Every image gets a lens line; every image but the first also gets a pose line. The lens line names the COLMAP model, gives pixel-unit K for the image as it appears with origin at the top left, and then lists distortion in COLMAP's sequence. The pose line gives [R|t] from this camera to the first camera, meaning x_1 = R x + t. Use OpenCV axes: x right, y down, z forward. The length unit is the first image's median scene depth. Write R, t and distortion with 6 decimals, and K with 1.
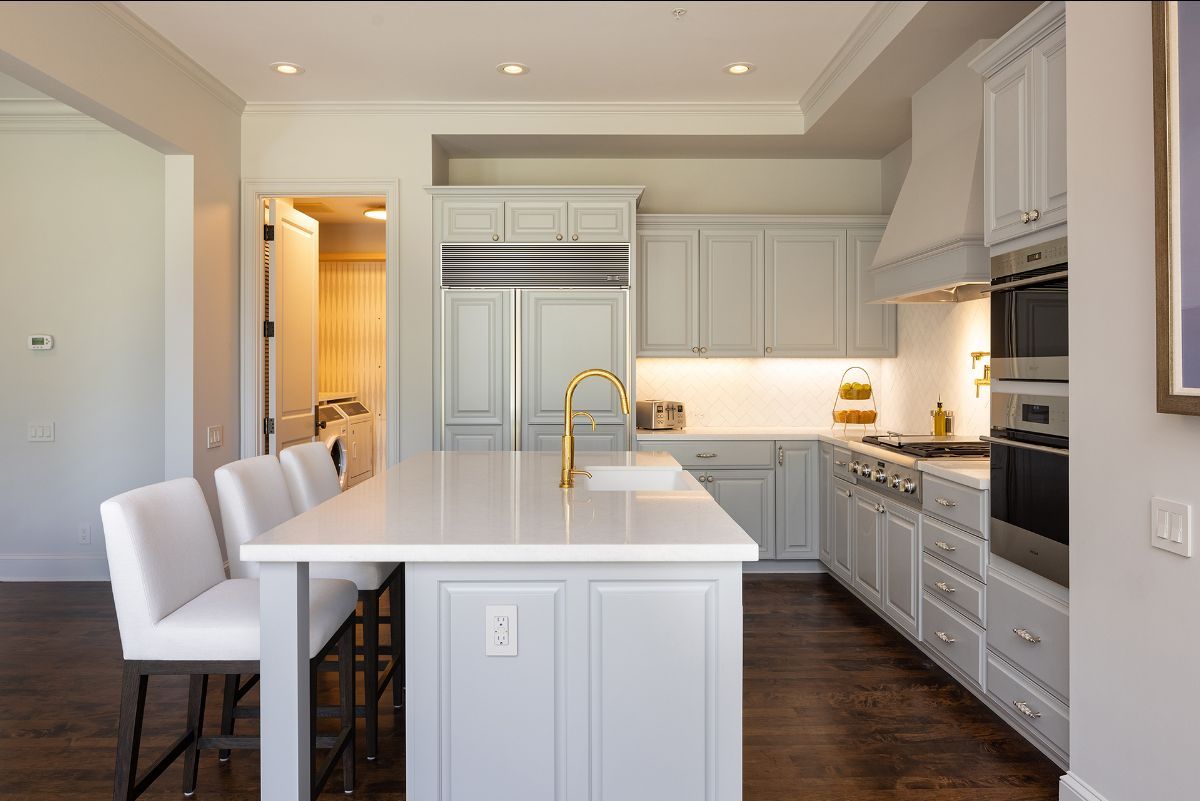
lens RADIAL K [[815.0, 0, 601.8], [0, 815.0, 374.5], [0, 0, 1]] dist [-0.000320, -0.003420]
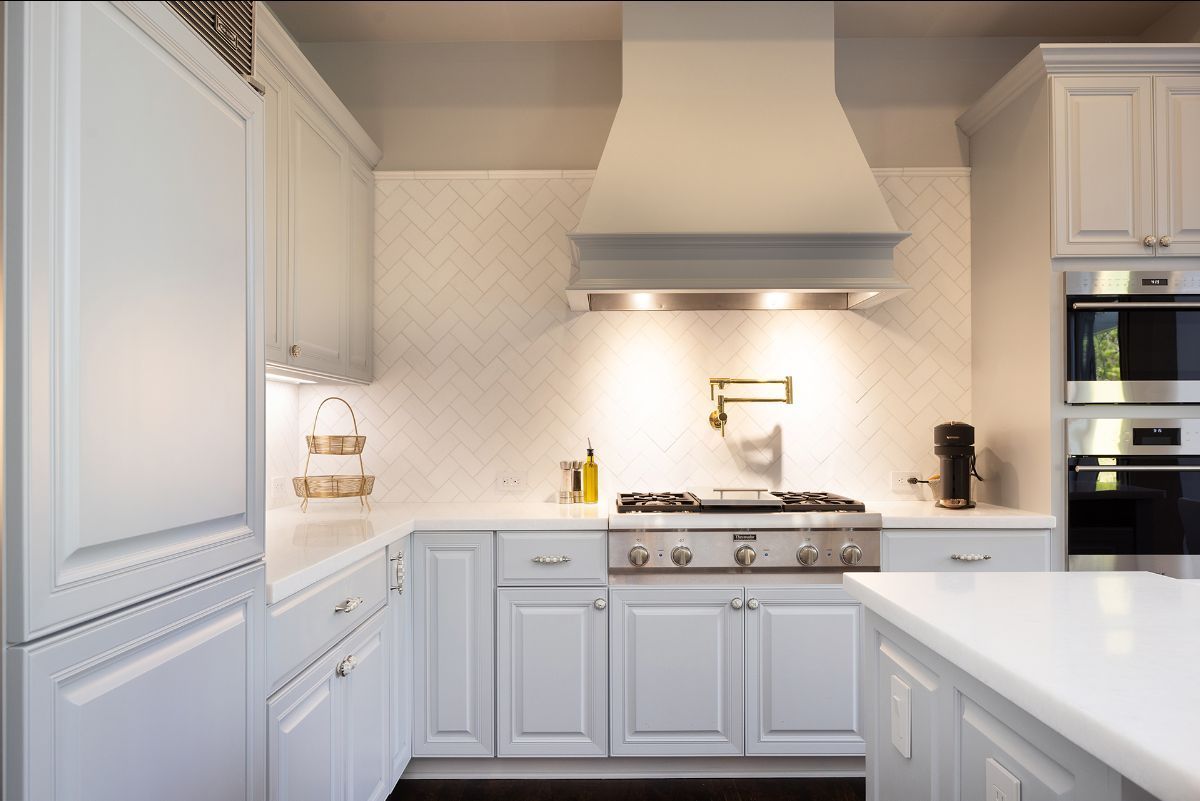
lens RADIAL K [[815.0, 0, 604.6], [0, 815.0, 430.5], [0, 0, 1]] dist [-0.000320, -0.003420]
pose [[0.026734, 0.001357, 0.999642, -0.256182], [0.012003, 0.999927, -0.001678, 0.017555], [-0.999571, 0.012043, 0.026716, 0.860307]]
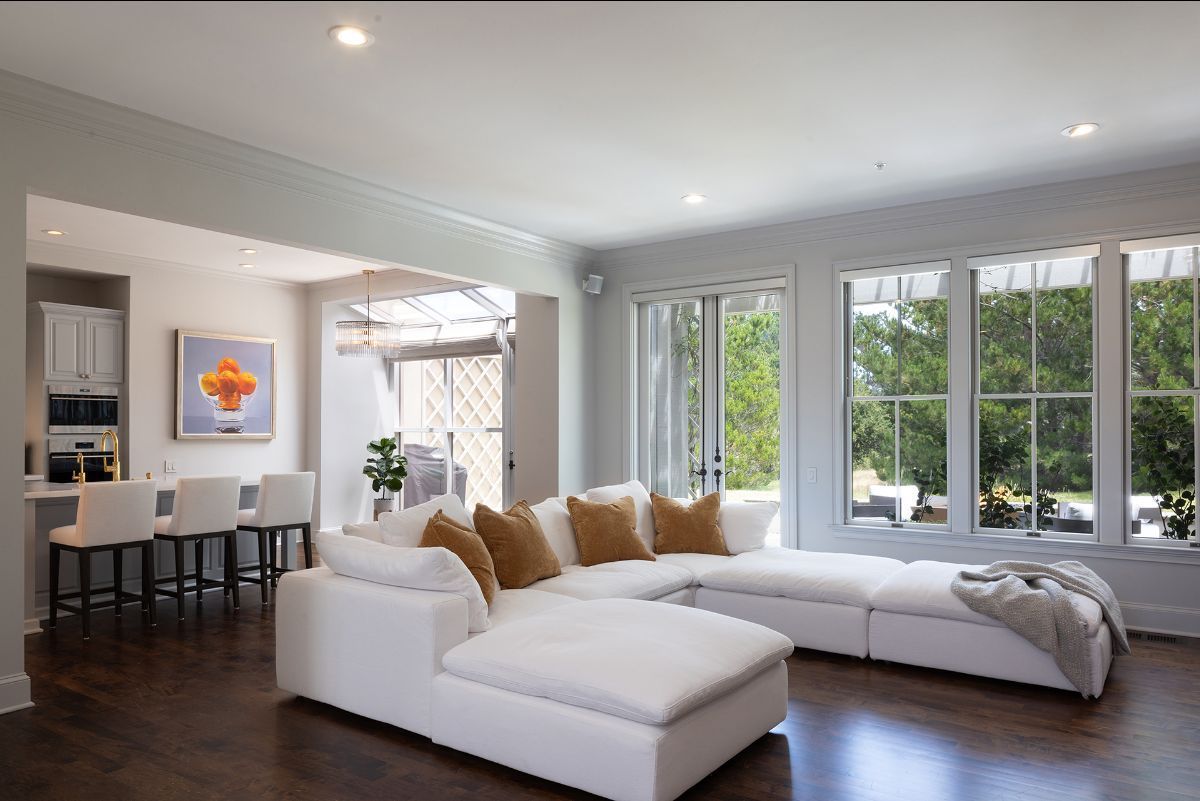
lens RADIAL K [[815.0, 0, 599.2], [0, 815.0, 419.7], [0, 0, 1]] dist [-0.000320, -0.003420]
pose [[-0.807691, 0.008082, 0.589551, -1.343860], [0.006334, 0.999967, -0.005030, -0.008532], [-0.589572, -0.000329, -0.807716, 1.160702]]
